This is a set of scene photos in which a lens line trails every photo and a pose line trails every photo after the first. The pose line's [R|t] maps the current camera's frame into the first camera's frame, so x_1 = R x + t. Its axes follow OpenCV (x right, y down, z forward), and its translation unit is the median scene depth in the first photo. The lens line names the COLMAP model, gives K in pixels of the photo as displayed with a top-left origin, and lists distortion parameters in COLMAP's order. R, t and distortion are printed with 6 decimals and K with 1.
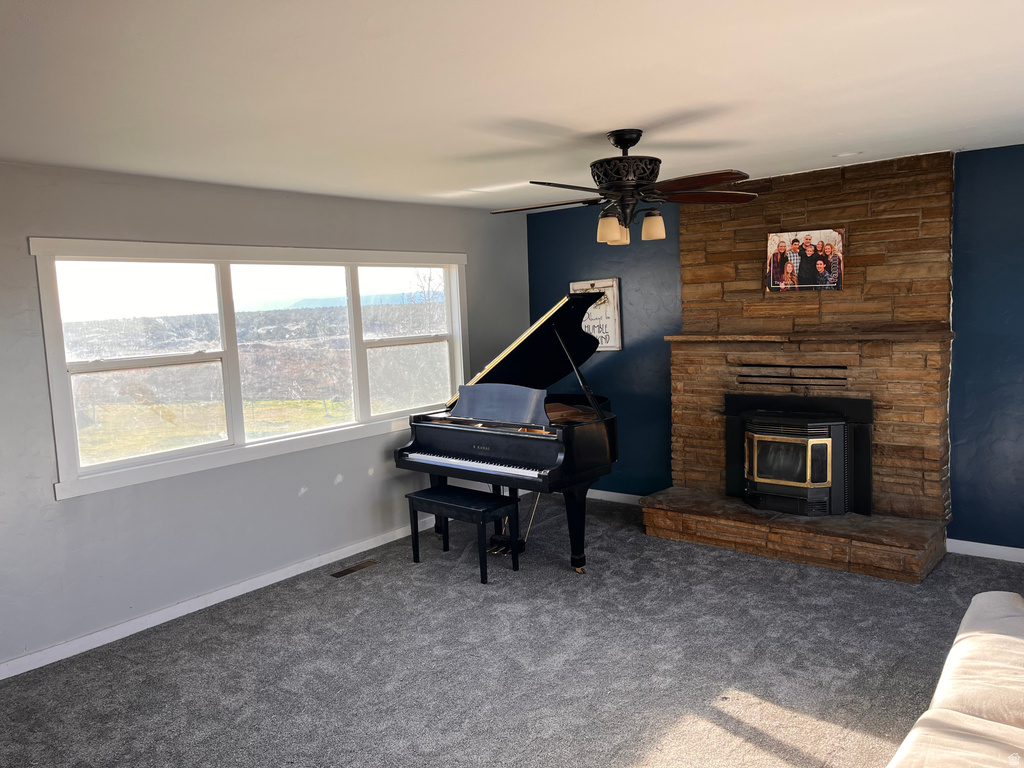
lens RADIAL K [[782.4, 0, 517.7], [0, 782.4, 388.3], [0, 0, 1]] dist [0.058683, -0.005702]
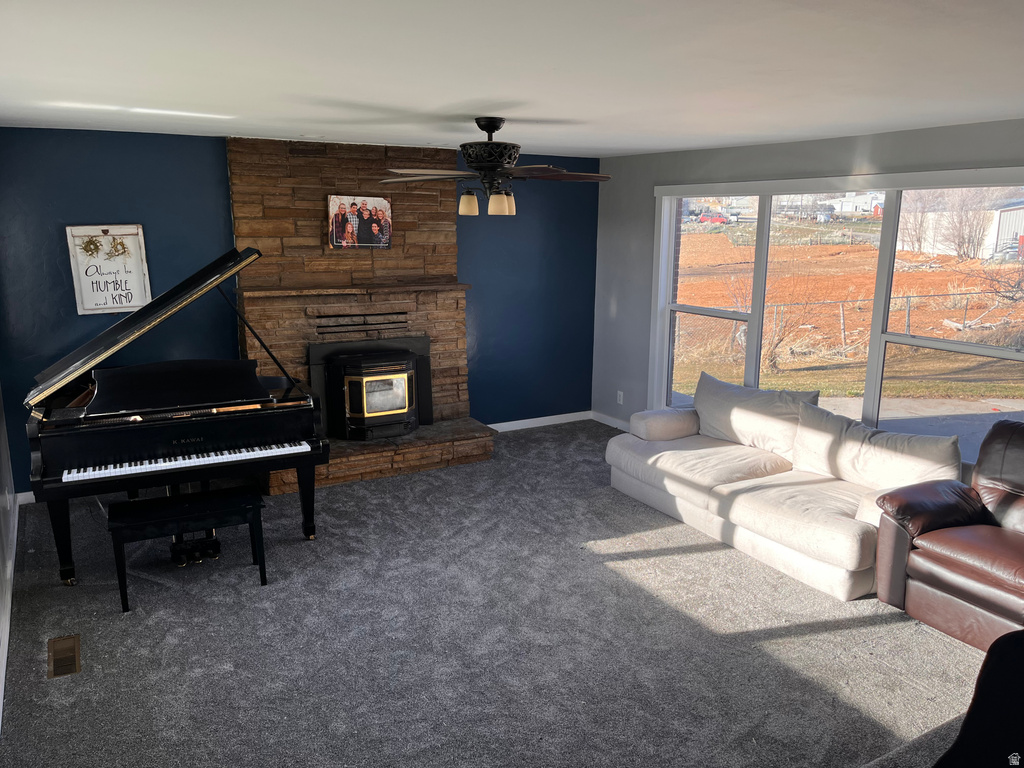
lens RADIAL K [[782.4, 0, 517.7], [0, 782.4, 388.3], [0, 0, 1]] dist [0.058683, -0.005702]
pose [[0.362159, -0.154541, 0.919216, -0.667407], [0.079110, 0.987698, 0.134886, -0.060569], [-0.928753, 0.023869, 0.369929, 0.375071]]
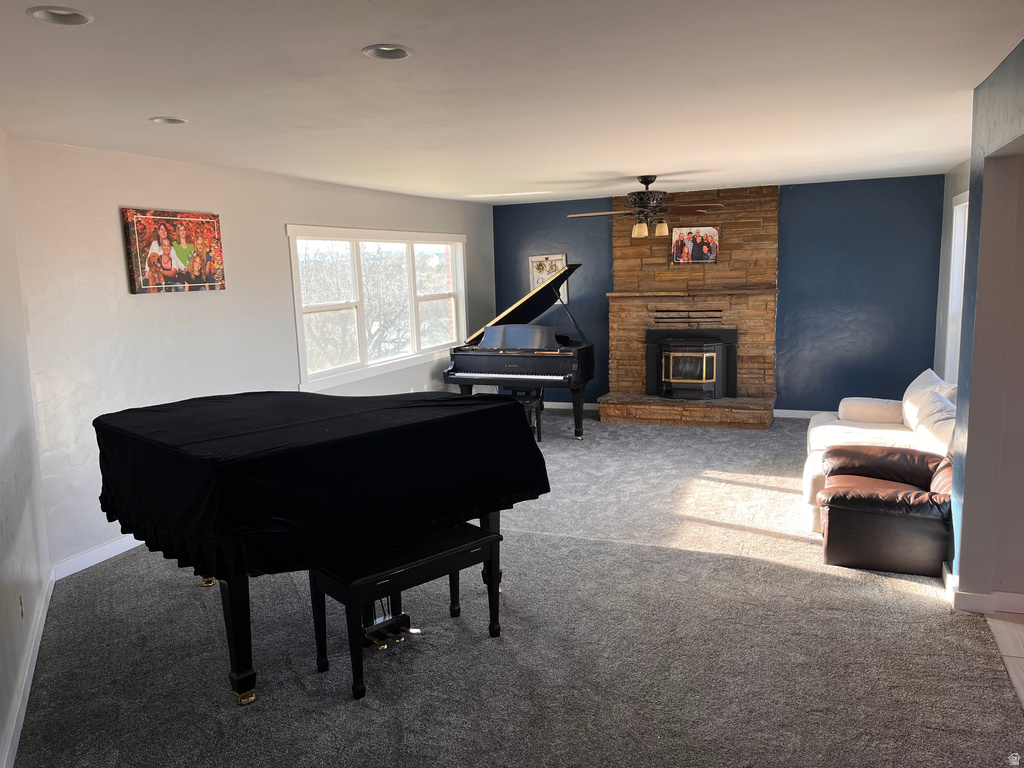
lens RADIAL K [[779.0, 0, 508.0], [0, 779.0, 393.8], [0, 0, 1]] dist [0.070528, -0.085677]
pose [[0.958936, -0.037044, 0.281192, -0.483438], [0.024148, 0.998497, 0.049190, 0.055689], [-0.282592, -0.040380, 0.958390, -0.461316]]
